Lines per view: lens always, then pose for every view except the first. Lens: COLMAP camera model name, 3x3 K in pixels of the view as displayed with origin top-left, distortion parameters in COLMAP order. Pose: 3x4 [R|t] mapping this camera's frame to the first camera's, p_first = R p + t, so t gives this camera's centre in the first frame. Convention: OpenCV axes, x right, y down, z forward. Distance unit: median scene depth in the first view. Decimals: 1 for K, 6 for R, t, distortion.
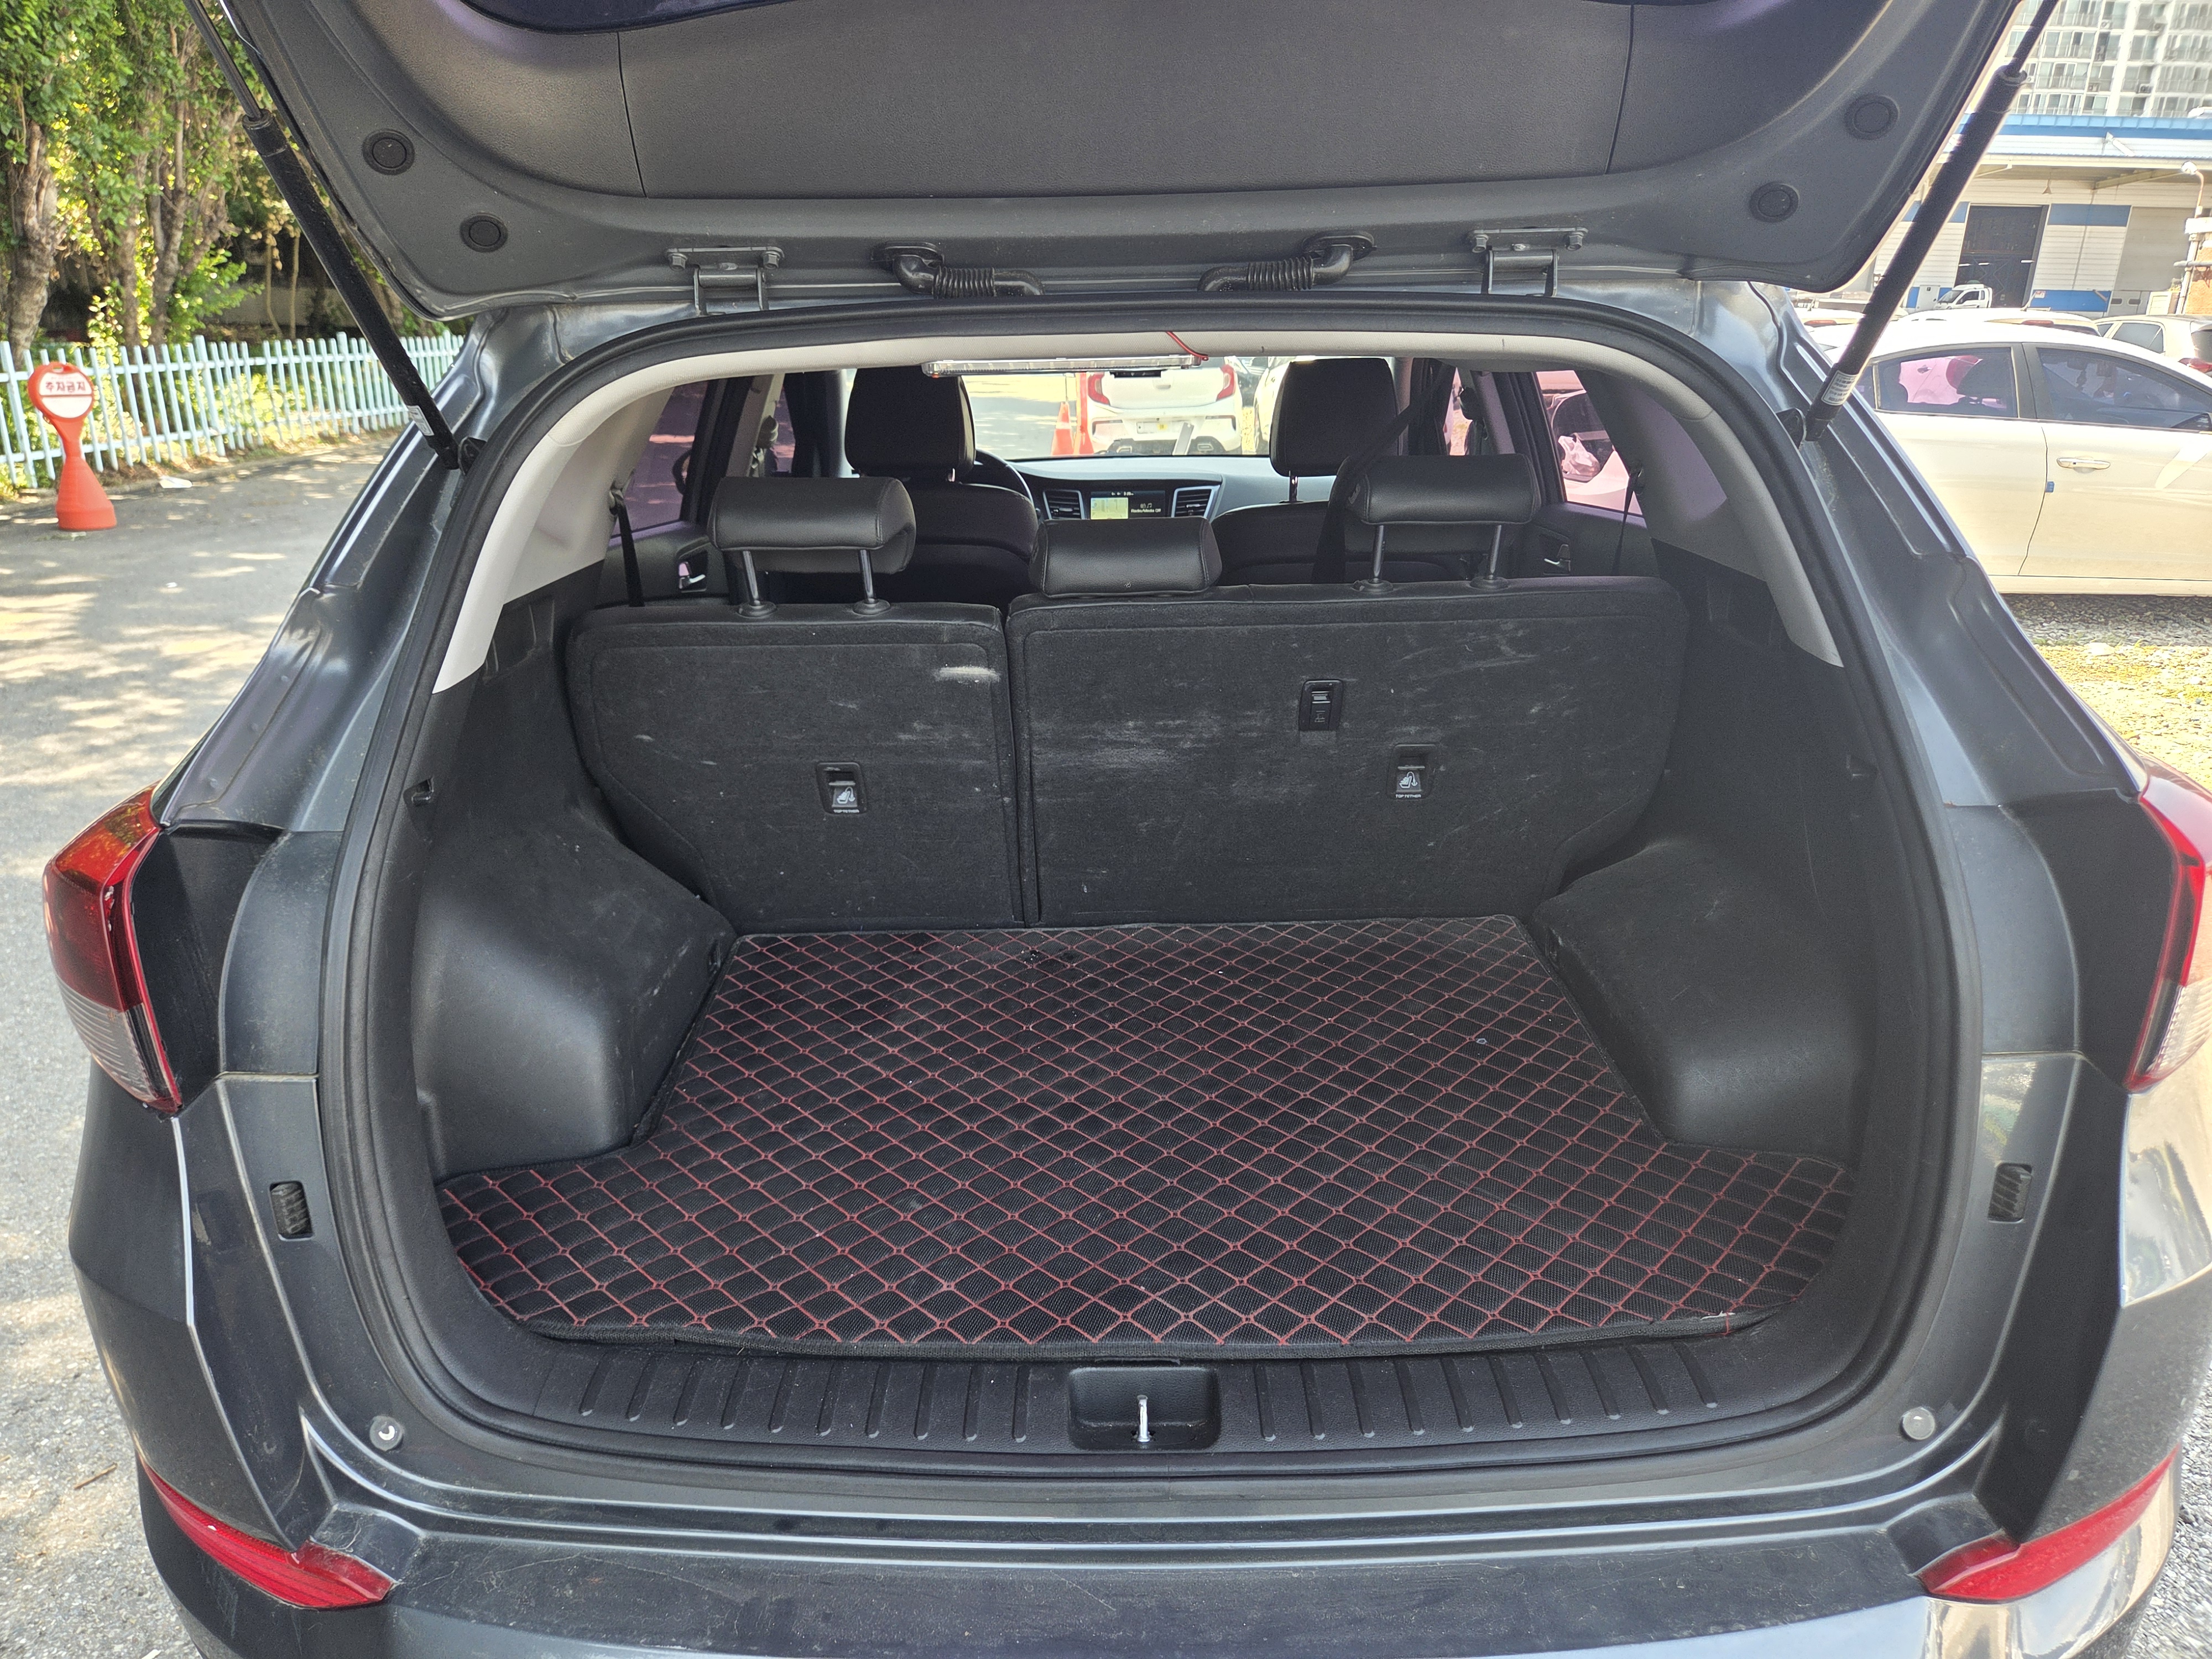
lens RADIAL K [[1475.5, 0, 1110.7], [0, 1475.5, 852.9], [0, 0, 1]] dist [0.070129, -0.055313]
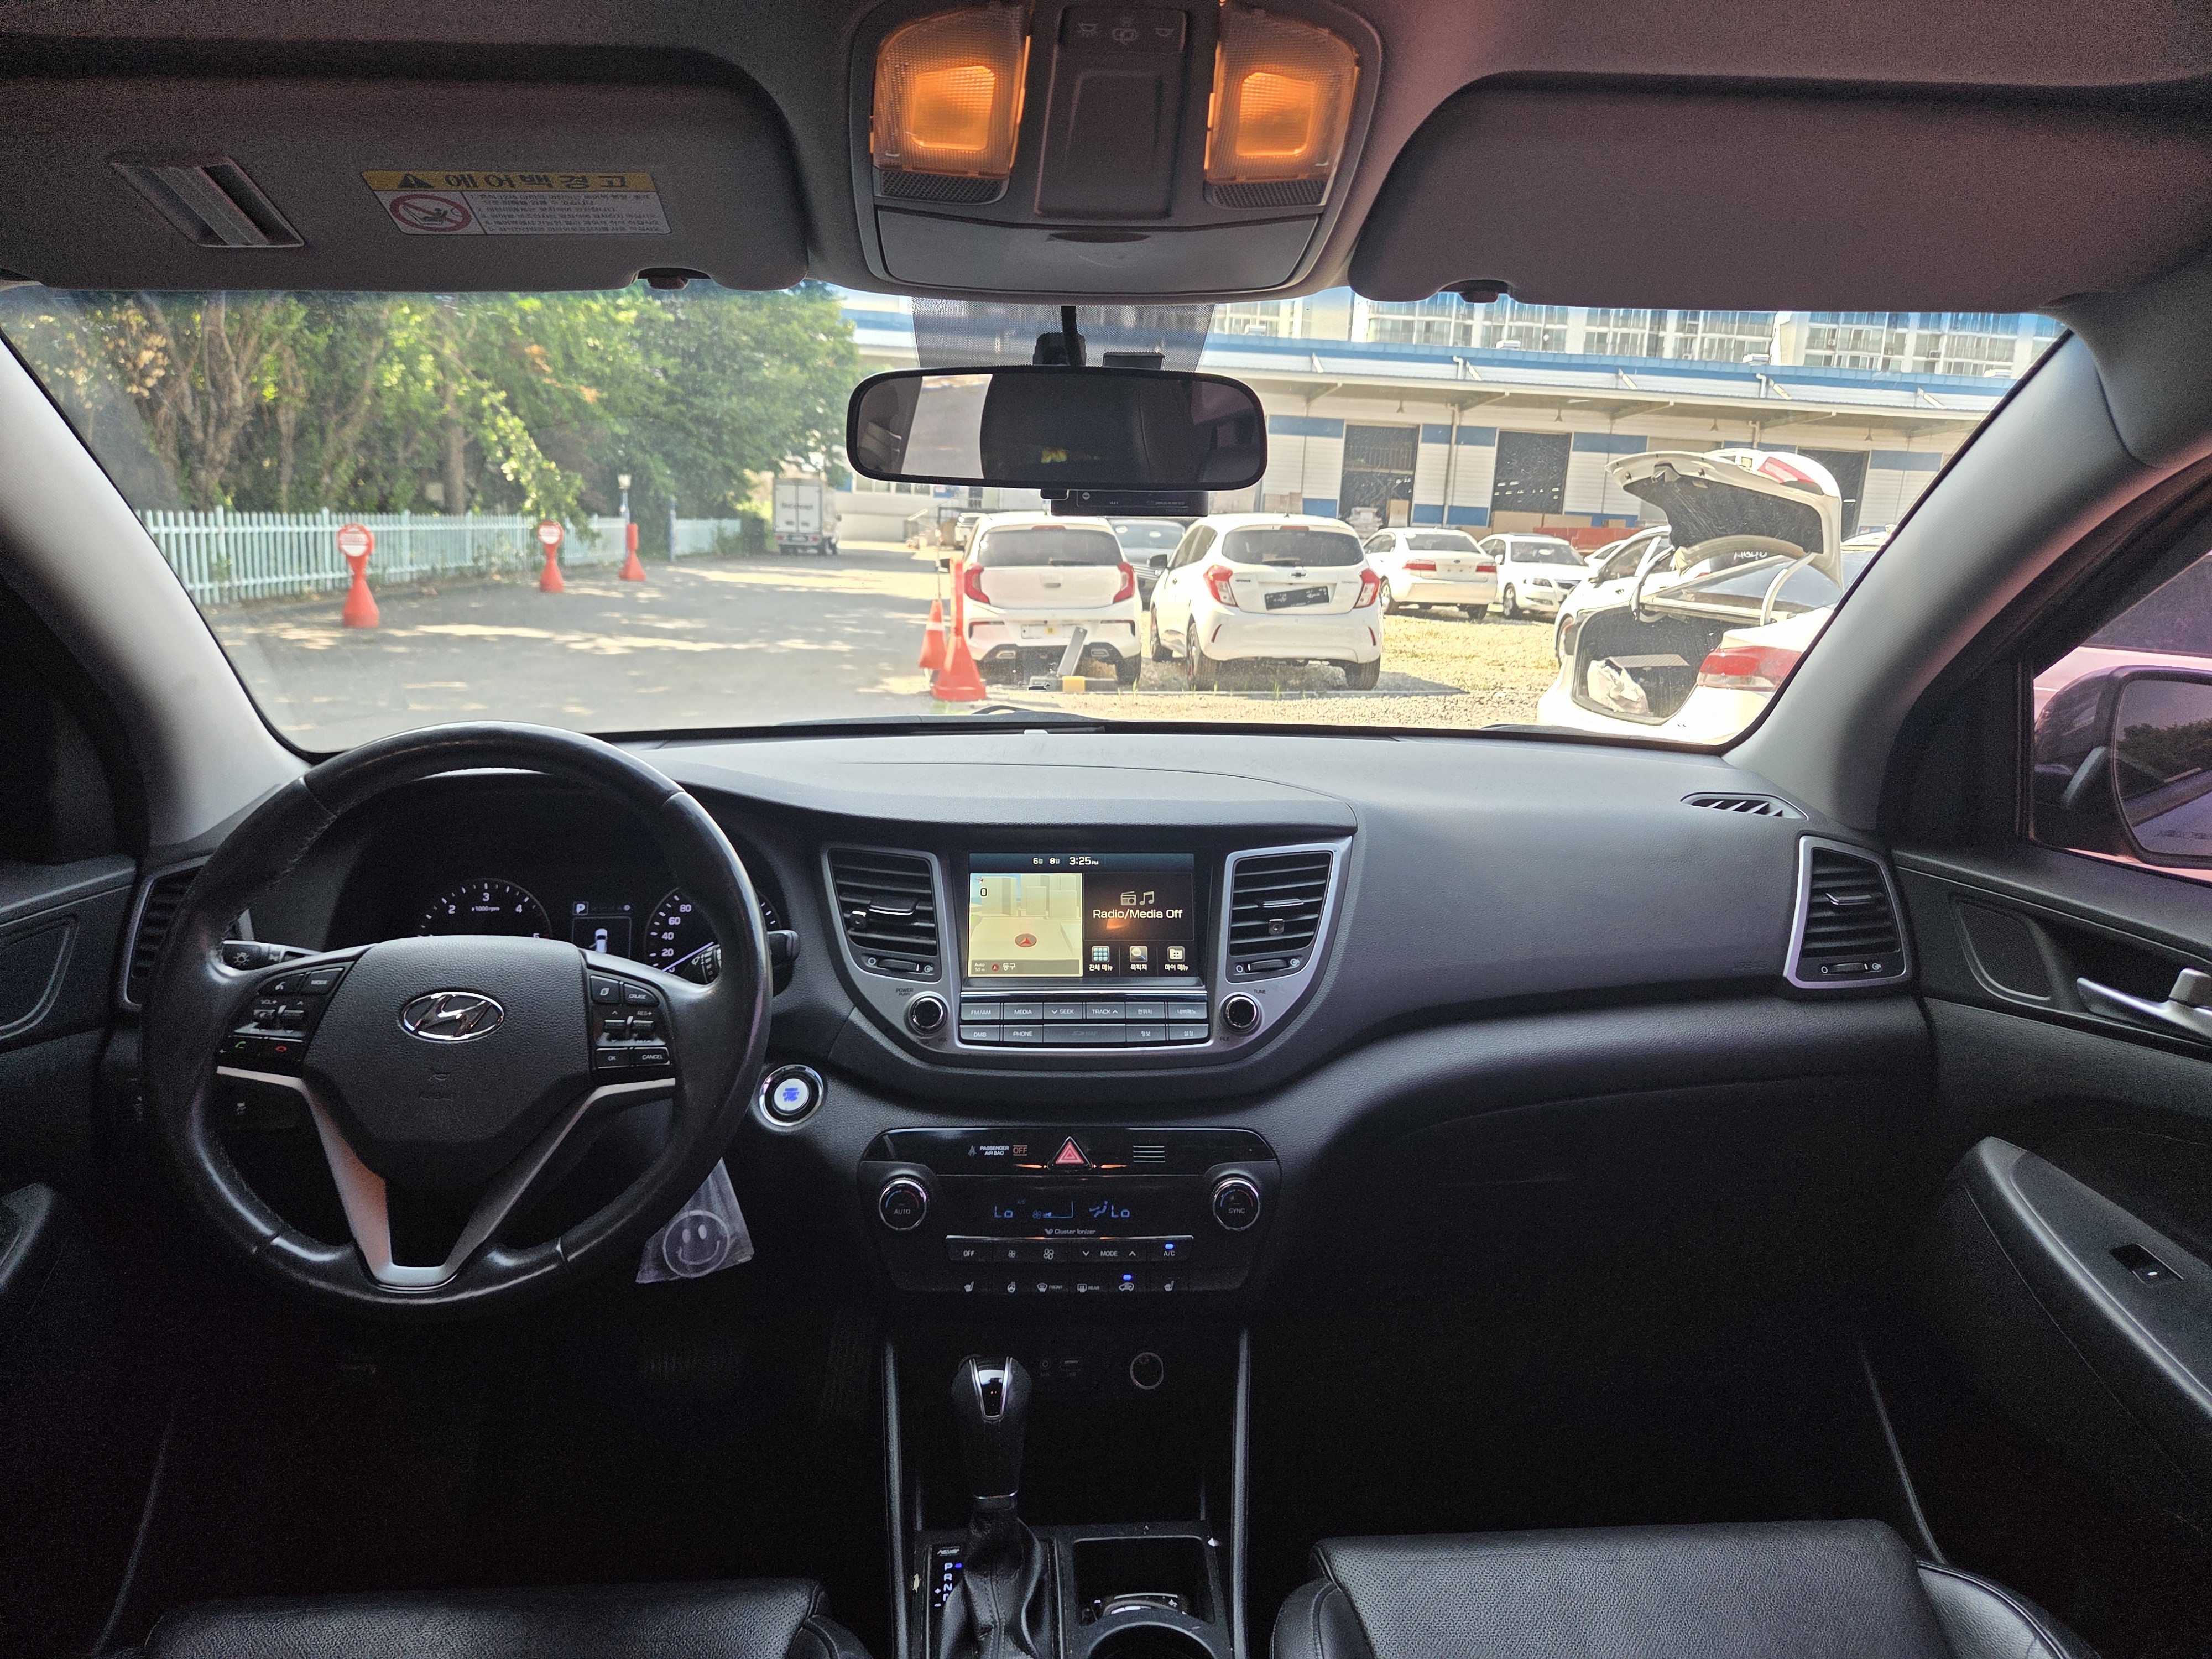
lens RADIAL K [[1479.1, 0, 1097.6], [0, 1479.1, 846.1], [0, 0, 1]] dist [0.049022, -0.044531]
pose [[0.996944, 0.013455, 0.076956, -0.002517], [-0.003163, 0.991201, -0.132325, -0.049716], [-0.078060, 0.131677, 0.988214, 0.165574]]
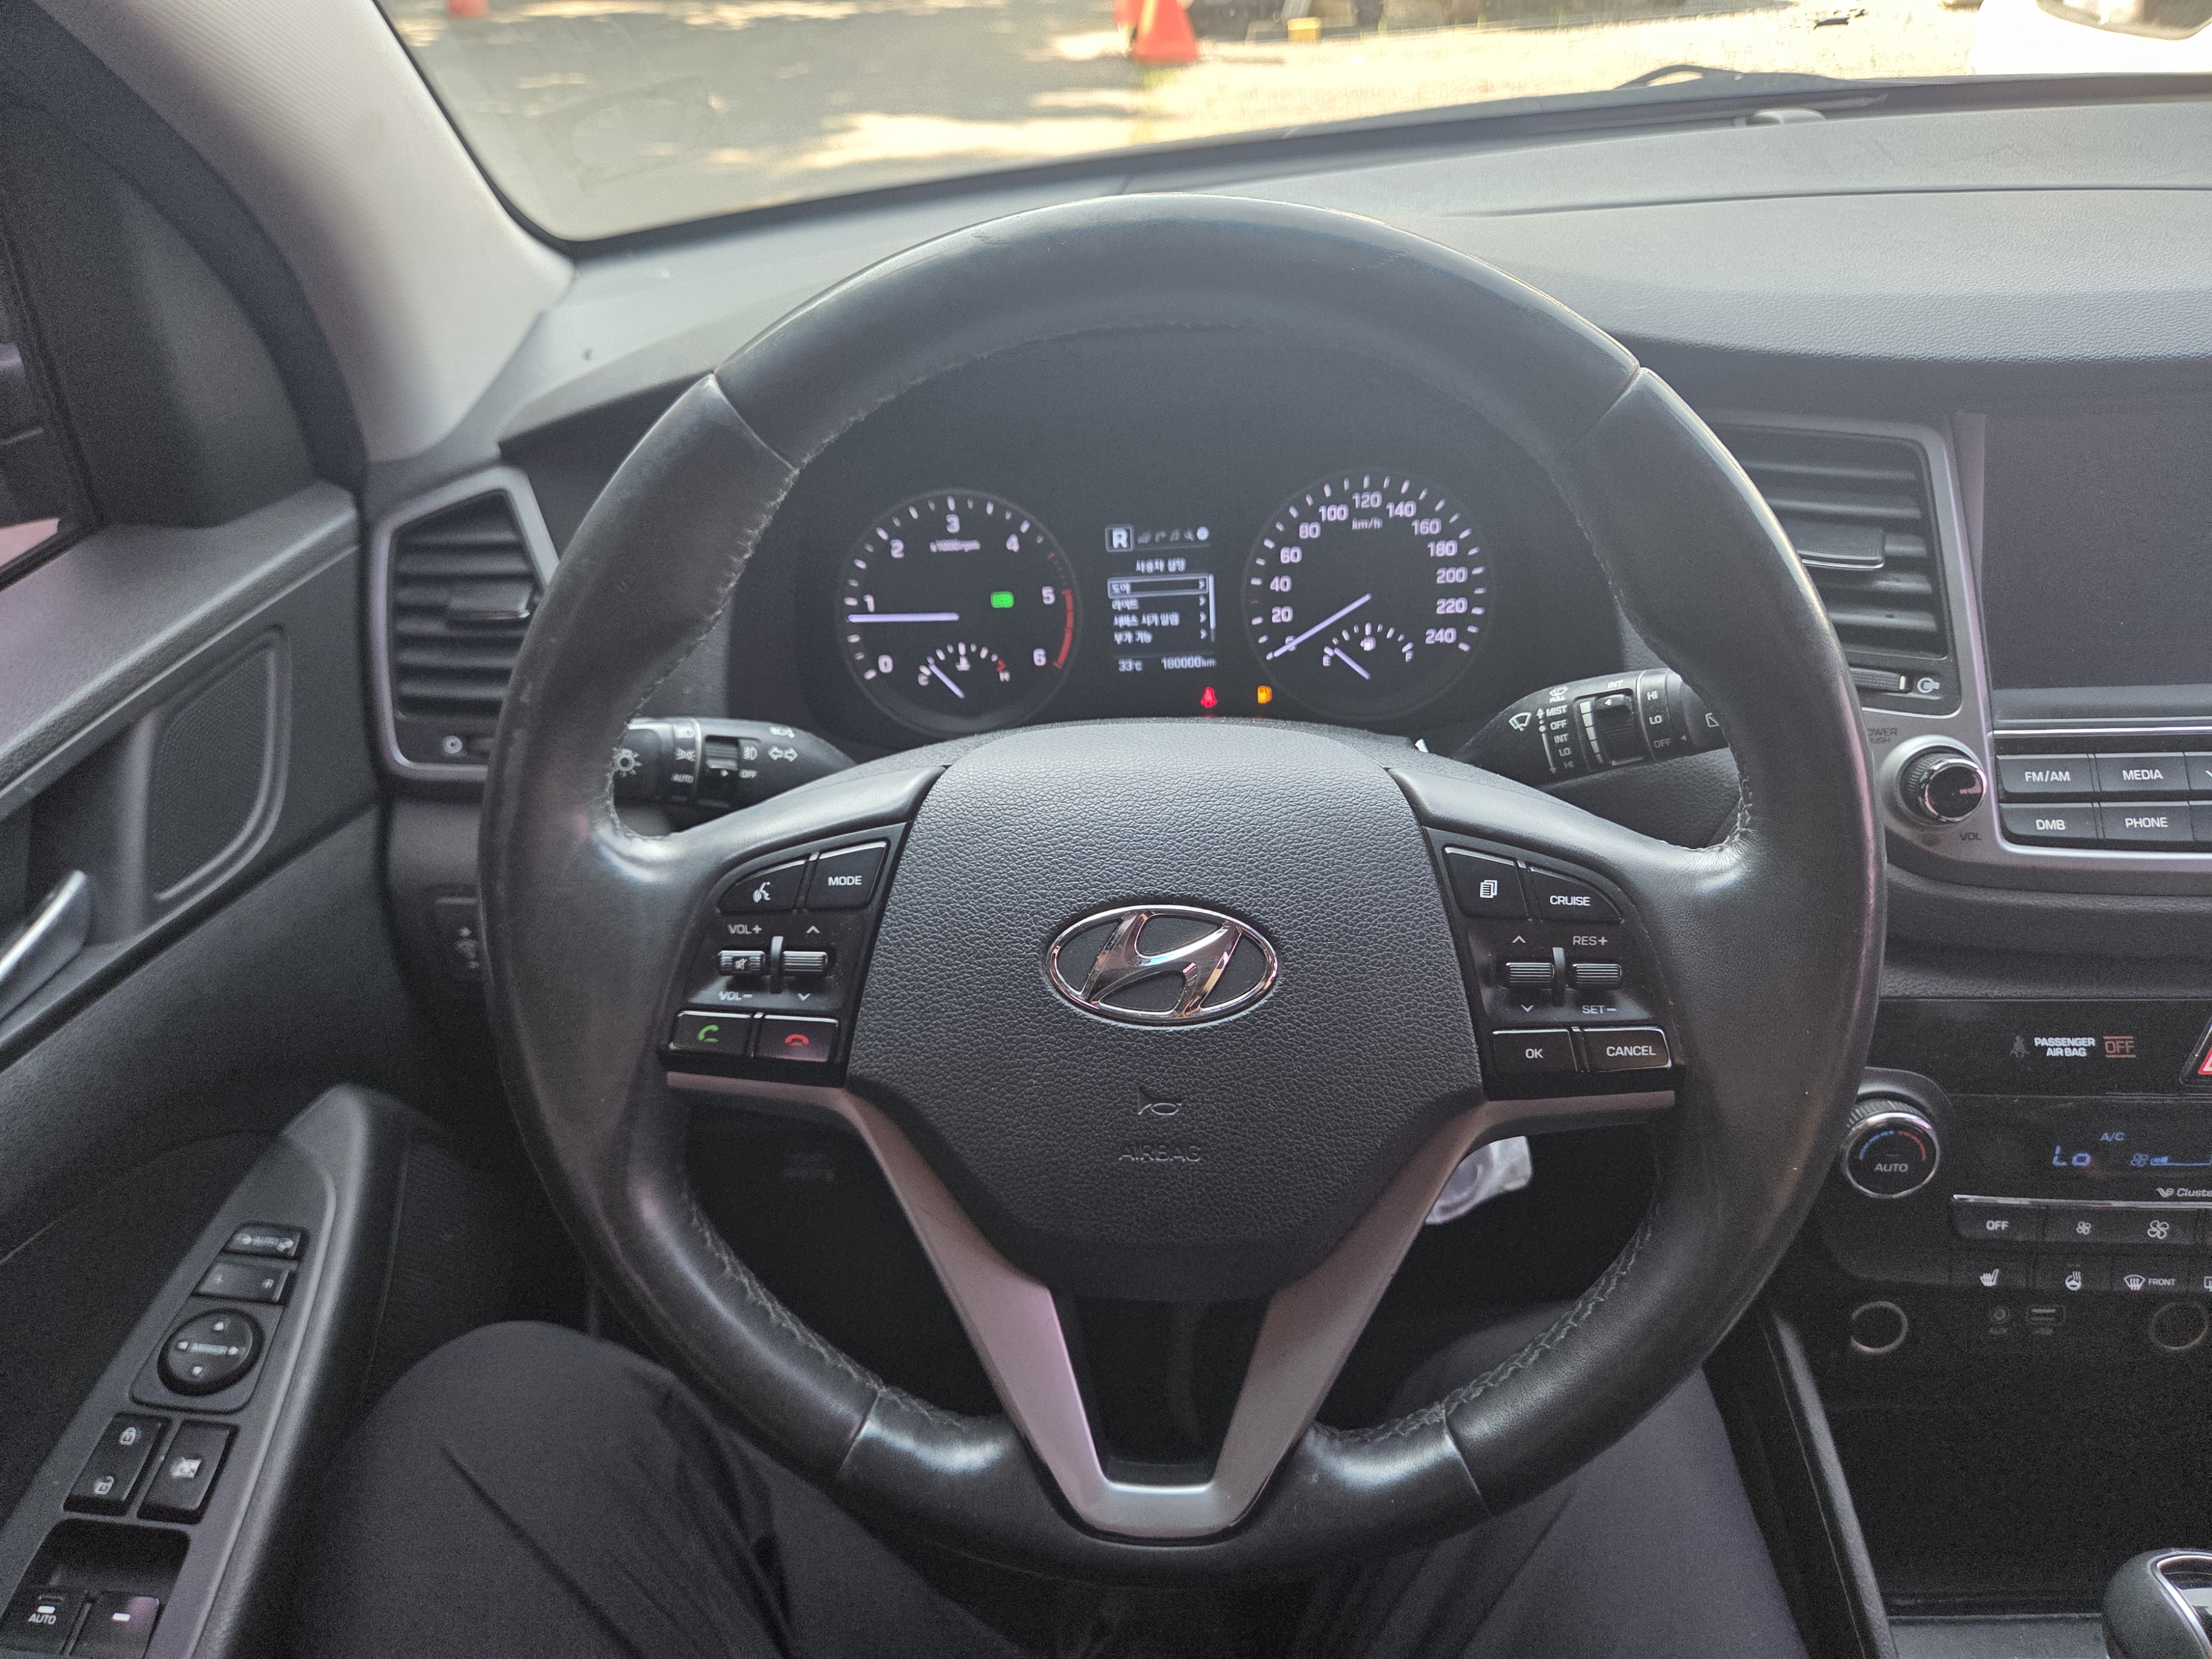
lens RADIAL K [[1518.2, 0, 1103.0], [0, 1518.2, 850.3], [0, 0, 1]] dist [0.048991, -0.056372]
pose [[0.998915, -0.025521, -0.038967, -0.024730], [0.034230, 0.969549, 0.242495, -0.059614], [0.031592, -0.243566, 0.969370, 0.204488]]
